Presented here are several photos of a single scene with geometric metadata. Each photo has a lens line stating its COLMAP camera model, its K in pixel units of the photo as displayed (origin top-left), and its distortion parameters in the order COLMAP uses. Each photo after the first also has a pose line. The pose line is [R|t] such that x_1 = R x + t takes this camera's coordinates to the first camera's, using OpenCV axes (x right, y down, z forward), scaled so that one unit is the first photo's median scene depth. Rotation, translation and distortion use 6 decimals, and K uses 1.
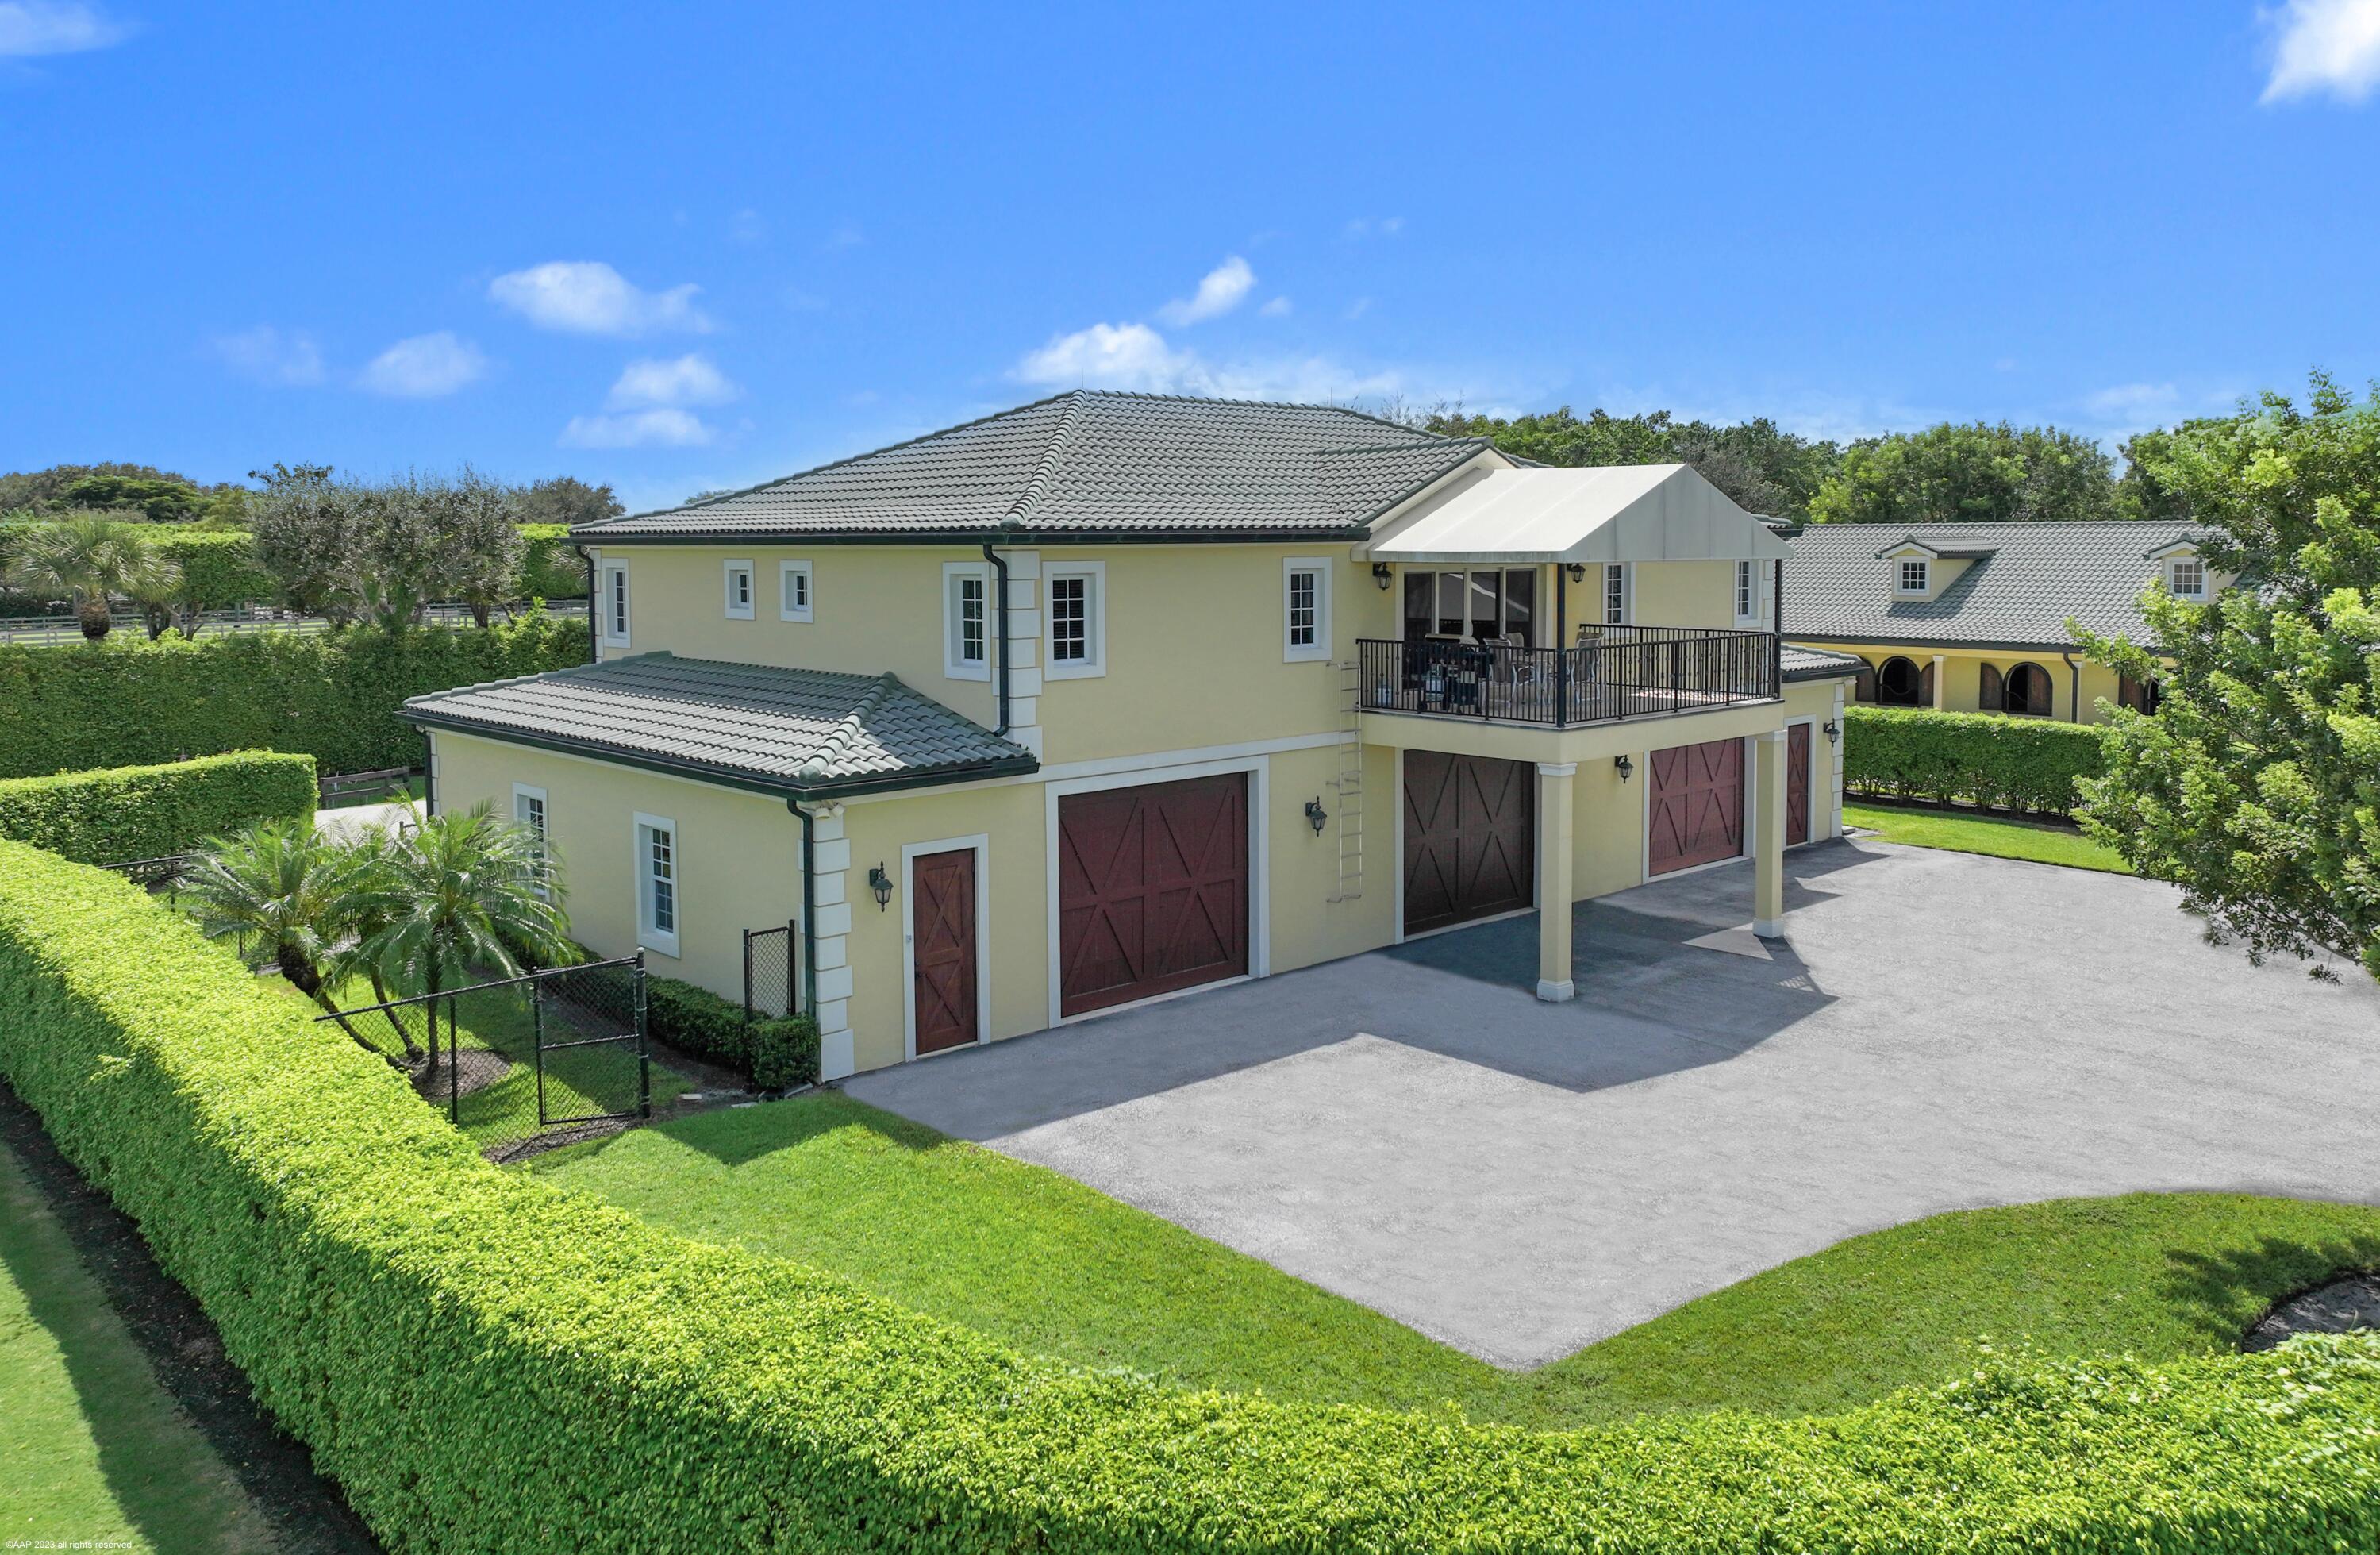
lens RADIAL K [[1788.6, 0, 1190.0], [0, 1788.6, 777.5], [0, 0, 1]] dist [-0.000020, -0.000054]
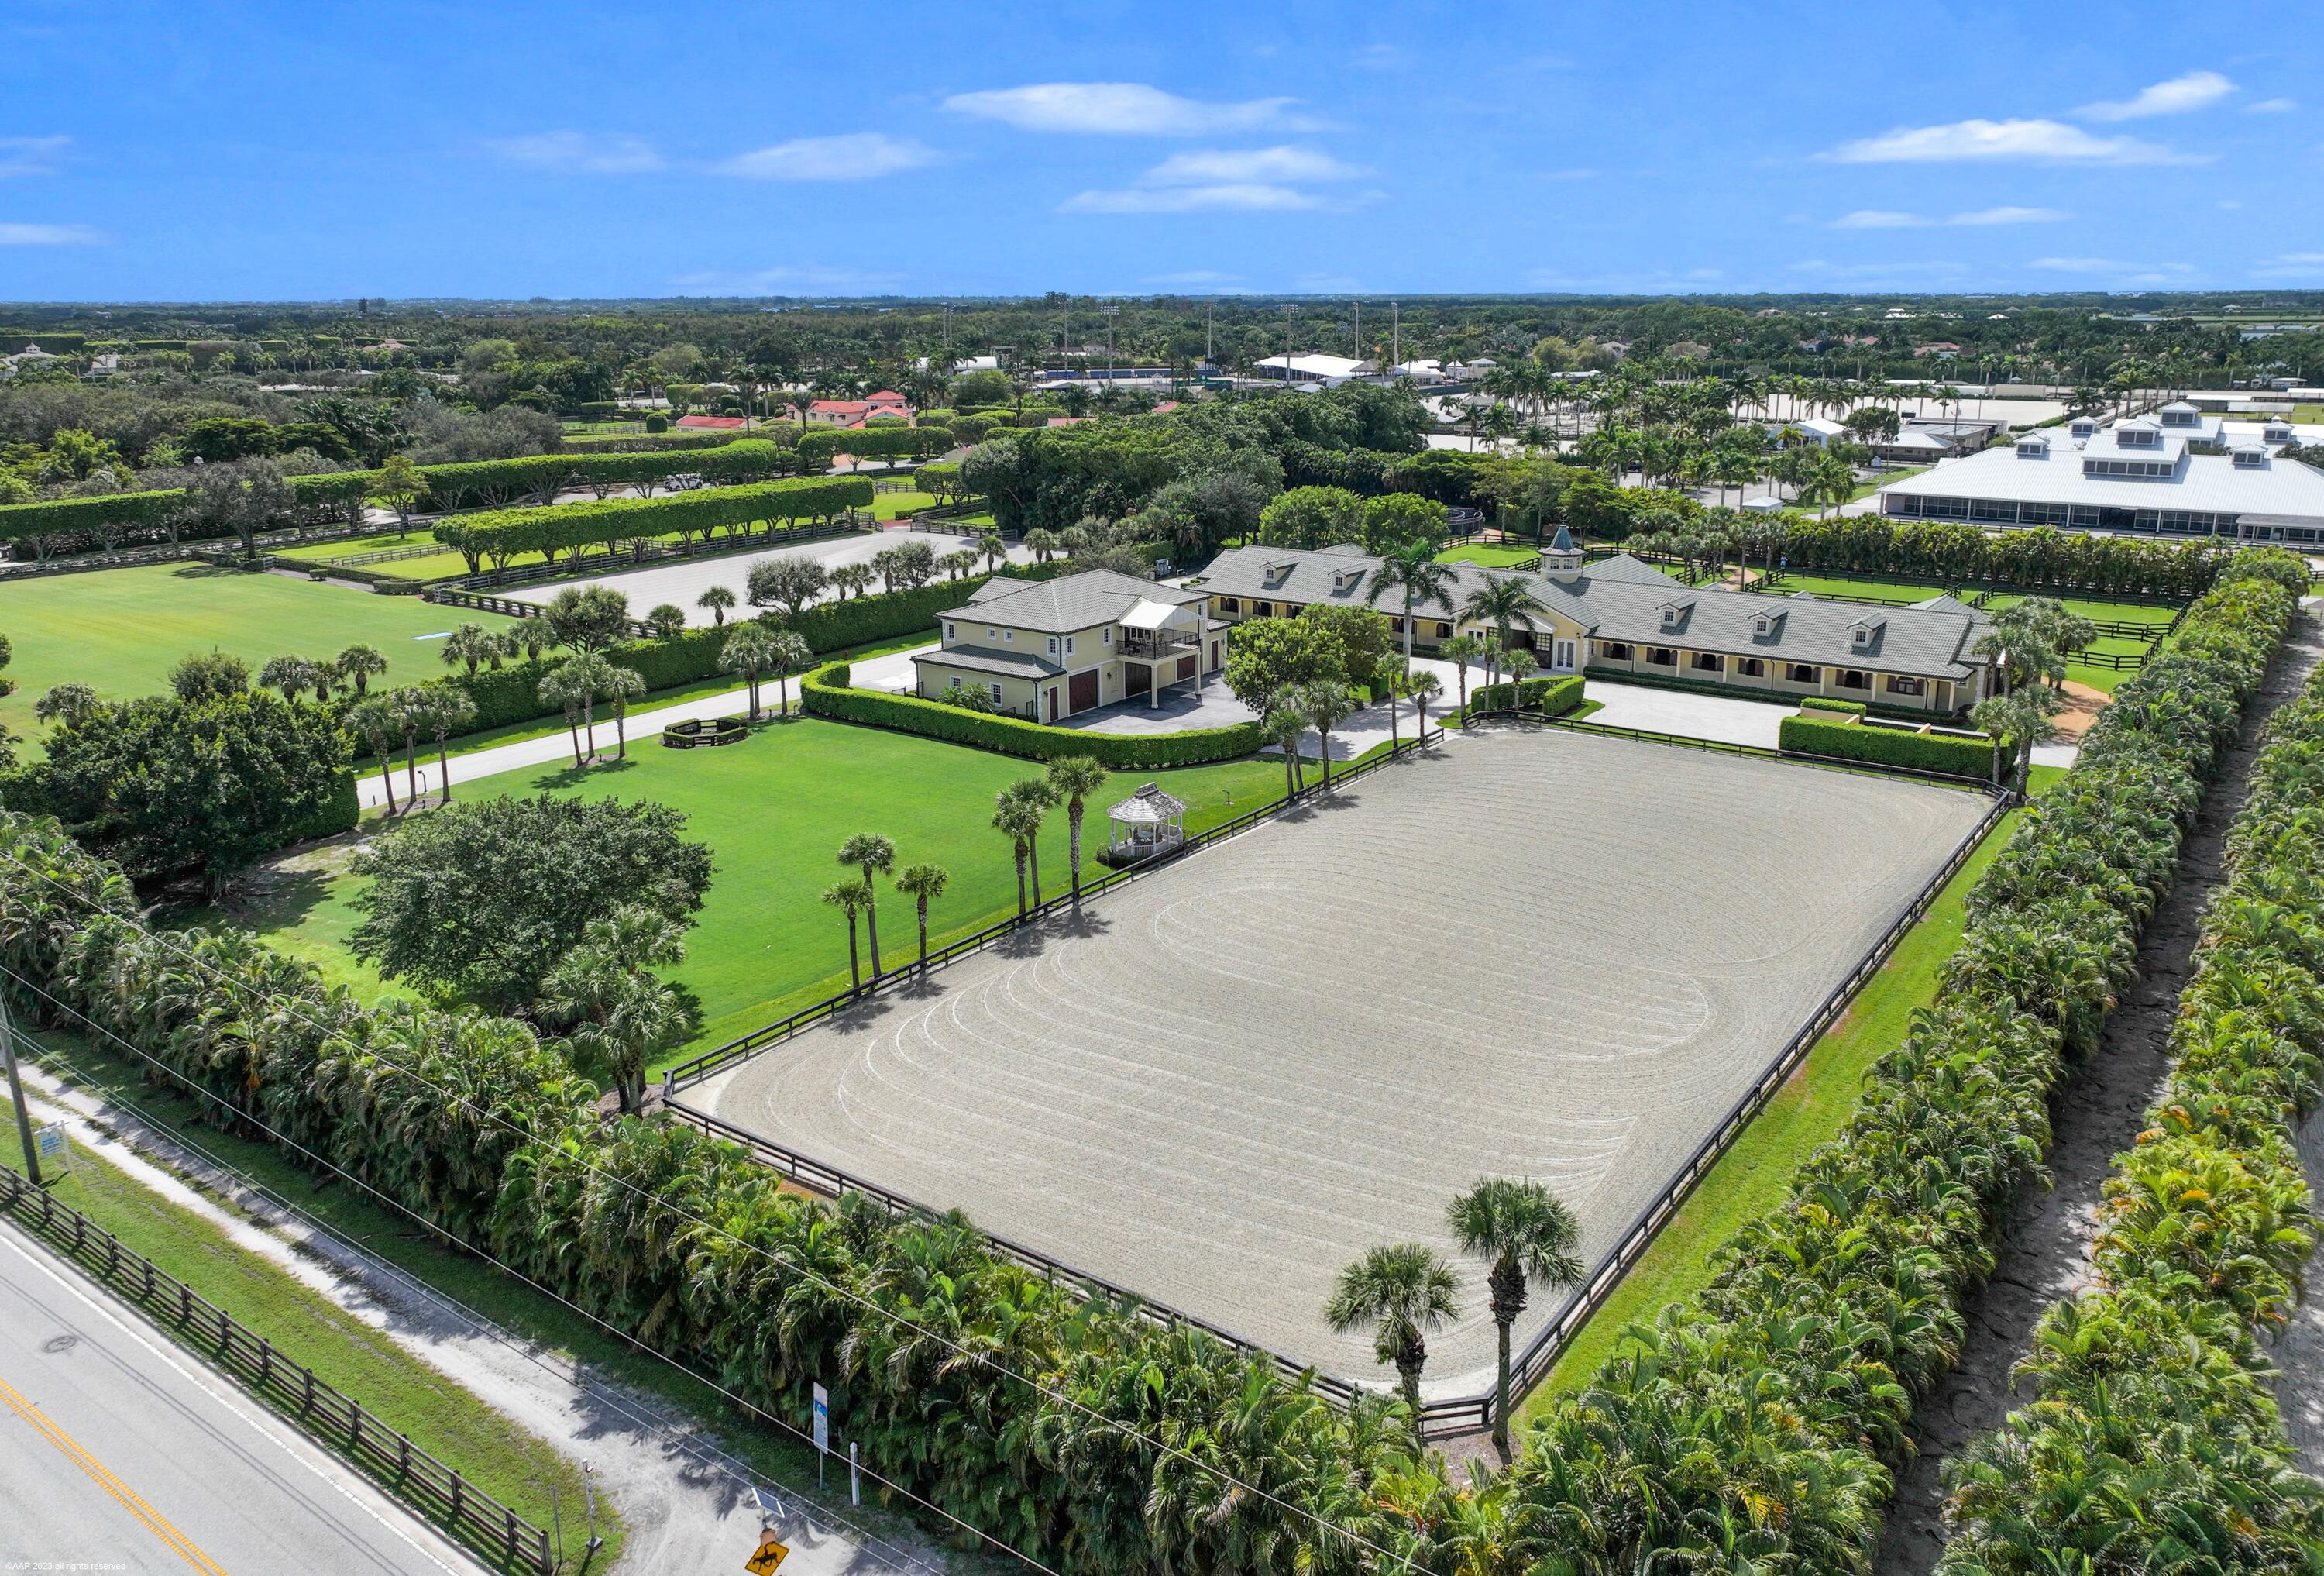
lens RADIAL K [[1690.4, 0, 1162.0], [0, 1690.4, 788.0], [0, 0, 1]] dist [-0.001633, 0.000423]
pose [[0.978888, -0.047739, 0.198744, -0.816495], [0.019531, 0.989740, 0.141541, -0.371725], [-0.203461, -0.134671, 0.969777, -4.062457]]
